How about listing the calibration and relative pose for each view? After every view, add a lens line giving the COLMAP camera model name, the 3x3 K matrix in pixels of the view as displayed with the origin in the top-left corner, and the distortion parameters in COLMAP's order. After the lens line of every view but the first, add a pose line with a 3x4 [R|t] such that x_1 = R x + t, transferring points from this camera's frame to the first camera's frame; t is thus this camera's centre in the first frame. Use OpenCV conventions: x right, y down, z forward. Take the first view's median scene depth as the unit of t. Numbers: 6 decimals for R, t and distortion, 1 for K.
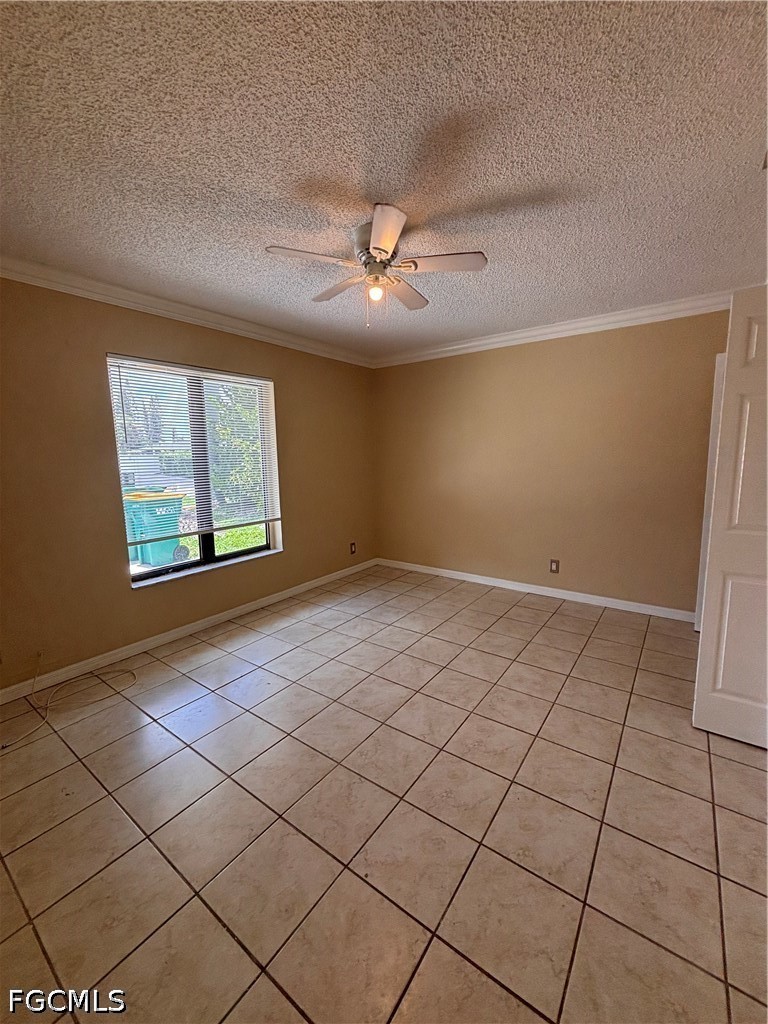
lens RADIAL K [[412.8, 0, 382.2], [0, 412.8, 511.1], [0, 0, 1]] dist [0.000952, 0.000225]
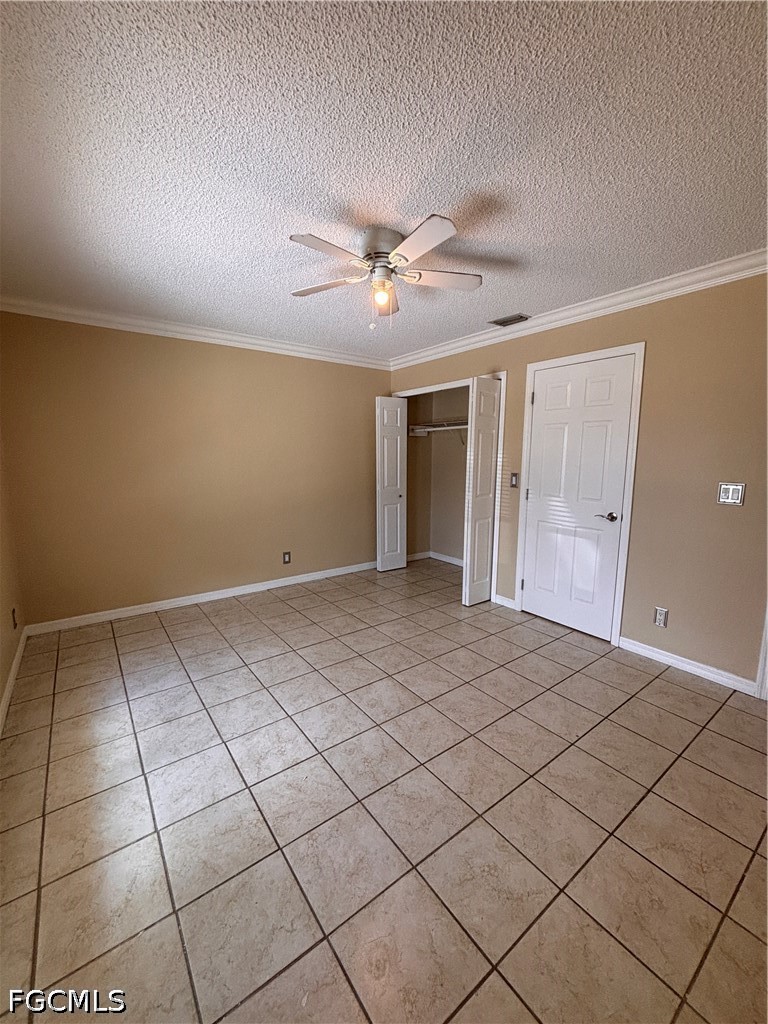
lens RADIAL K [[412.8, 0, 383.2], [0, 412.8, 513.9], [0, 0, 1]] dist [0.000952, 0.000225]
pose [[0.292137, -0.124079, 0.948294, -0.653523], [0.125310, 0.987966, 0.090666, -0.062663], [-0.948132, 0.092343, 0.304169, 0.469289]]
